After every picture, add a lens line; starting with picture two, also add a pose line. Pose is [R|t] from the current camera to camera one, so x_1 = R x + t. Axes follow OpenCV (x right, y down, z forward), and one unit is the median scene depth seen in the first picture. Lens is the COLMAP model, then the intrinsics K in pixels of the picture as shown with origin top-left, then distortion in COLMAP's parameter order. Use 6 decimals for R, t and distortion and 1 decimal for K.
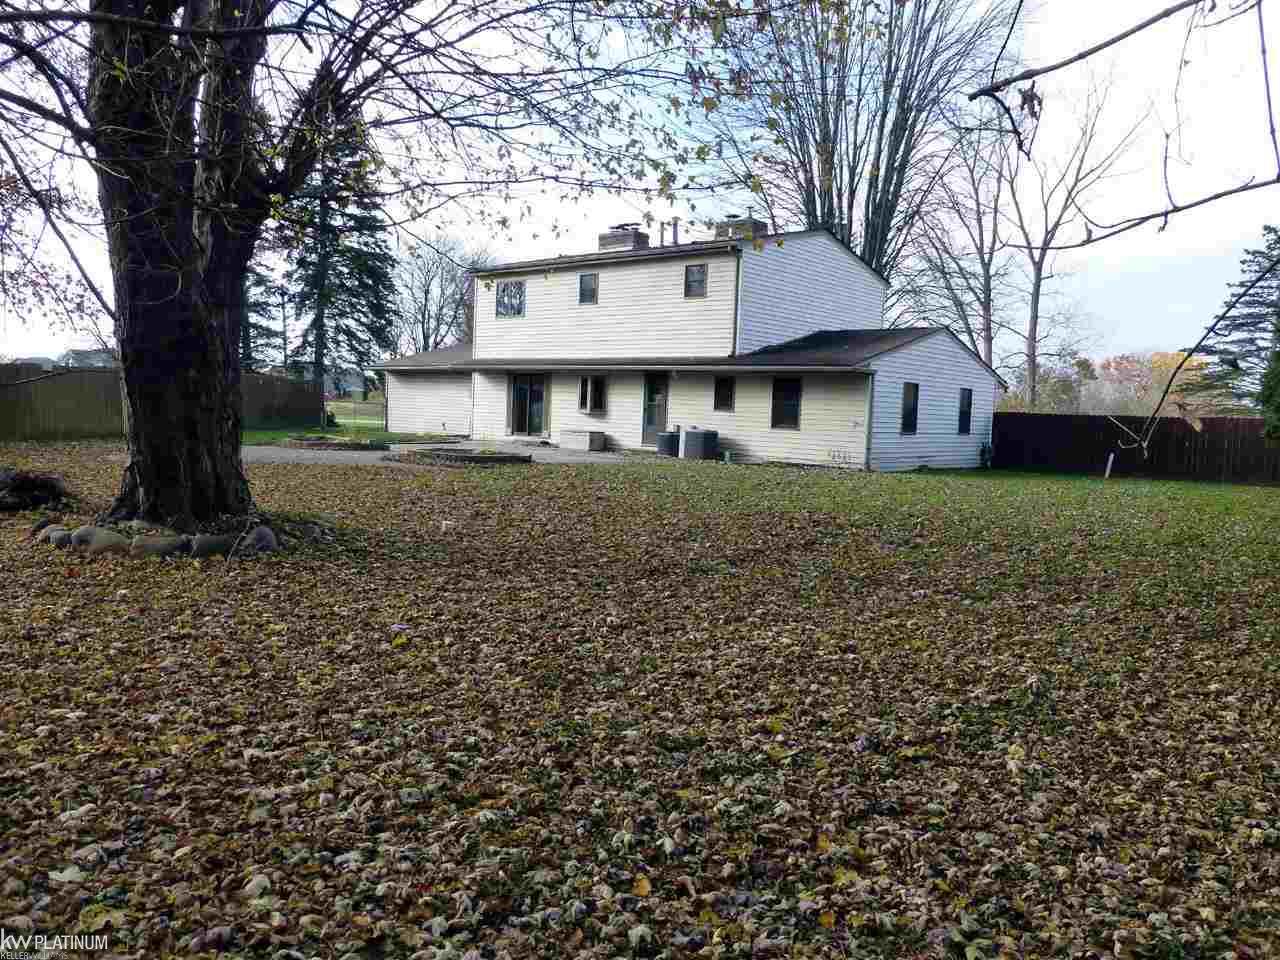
lens RADIAL K [[936.0, 0, 638.5], [0, 936.0, 474.8], [0, 0, 1]] dist [-0.028627, 0.001680]
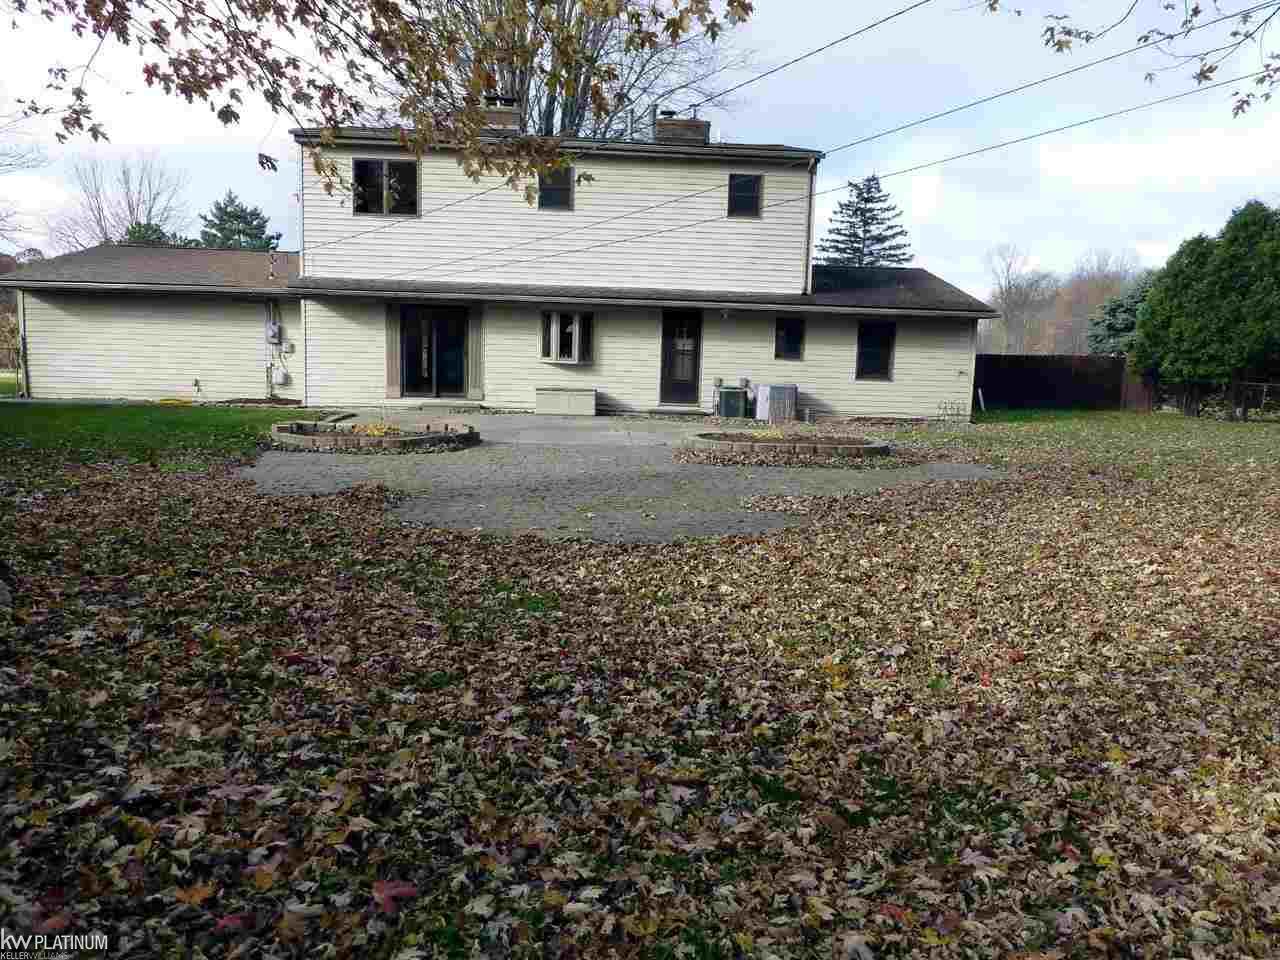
lens RADIAL K [[936.0, 0, 639.6], [0, 936.0, 480.9], [0, 0, 1]] dist [-0.028627, 0.001680]
pose [[0.702163, -0.115866, 0.702525, -0.517188], [0.050454, 0.992287, 0.113228, -0.053777], [-0.710226, -0.044059, 0.702594, 0.436578]]
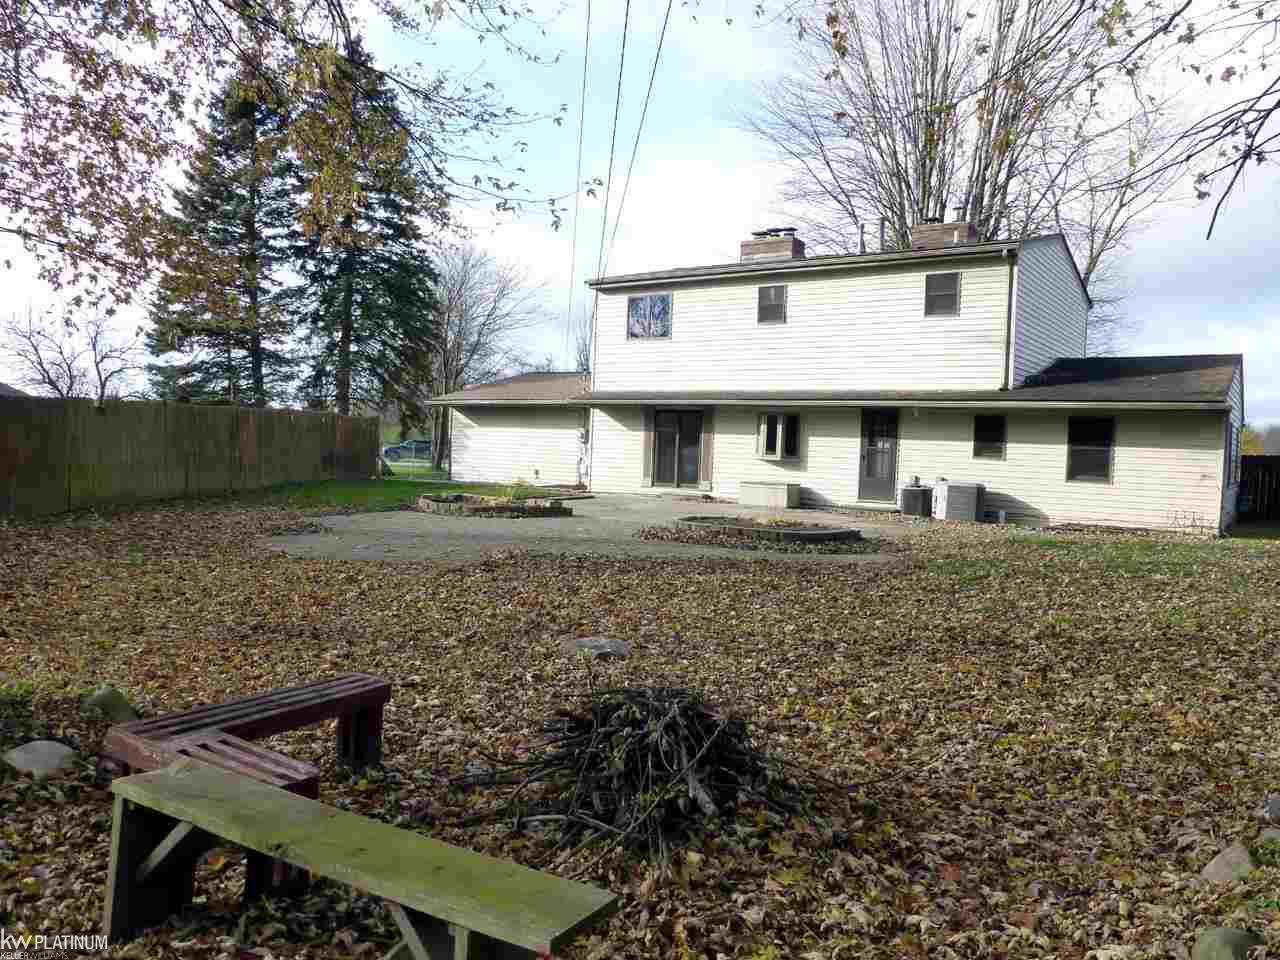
lens RADIAL K [[936.0, 0, 638.5], [0, 936.0, 485.7], [0, 0, 1]] dist [-0.028627, 0.001680]
pose [[0.994249, -0.010416, 0.106585, -0.246357], [0.012848, 0.999672, -0.022153, -0.027636], [-0.106320, 0.023395, 0.994057, 0.219096]]
